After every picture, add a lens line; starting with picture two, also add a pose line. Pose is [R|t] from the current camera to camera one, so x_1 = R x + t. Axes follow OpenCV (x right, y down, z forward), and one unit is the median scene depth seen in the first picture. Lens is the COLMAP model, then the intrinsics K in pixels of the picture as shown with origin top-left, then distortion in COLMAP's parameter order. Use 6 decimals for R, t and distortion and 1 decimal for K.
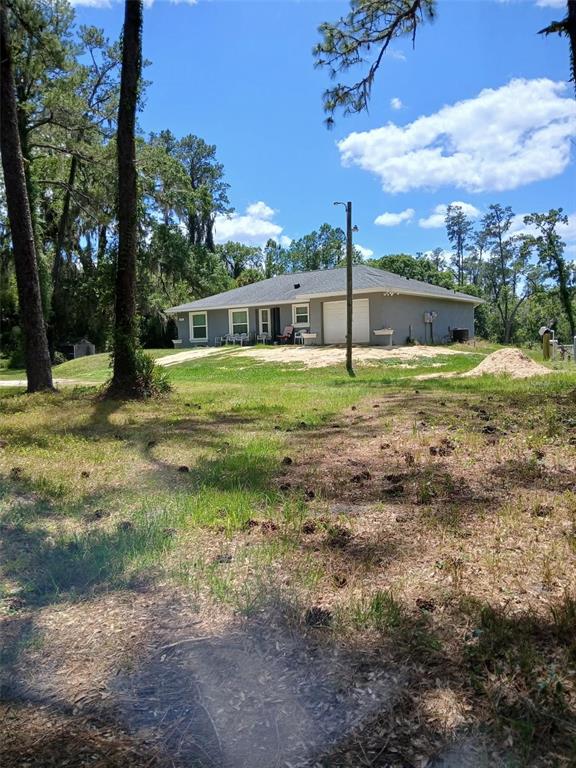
lens RADIAL K [[602.5, 0, 288.0], [0, 602.5, 384.0], [0, 0, 1]] dist [0.105809, -0.087970]
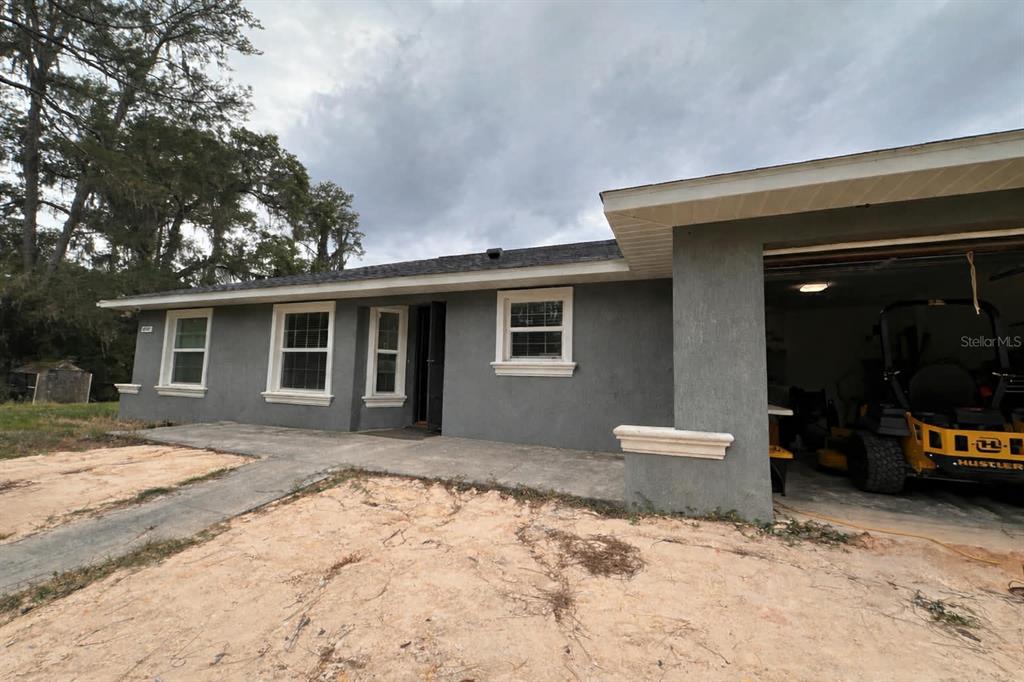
lens RADIAL K [[406.5, 0, 512.0], [0, 406.5, 341.0], [0, 0, 1]] dist [-0.000091, -0.000005]
pose [[0.964174, 0.068301, 0.256328, -0.009199], [-0.032076, 0.989213, -0.142932, -0.024357], [-0.263325, 0.129589, 0.955964, 0.240250]]
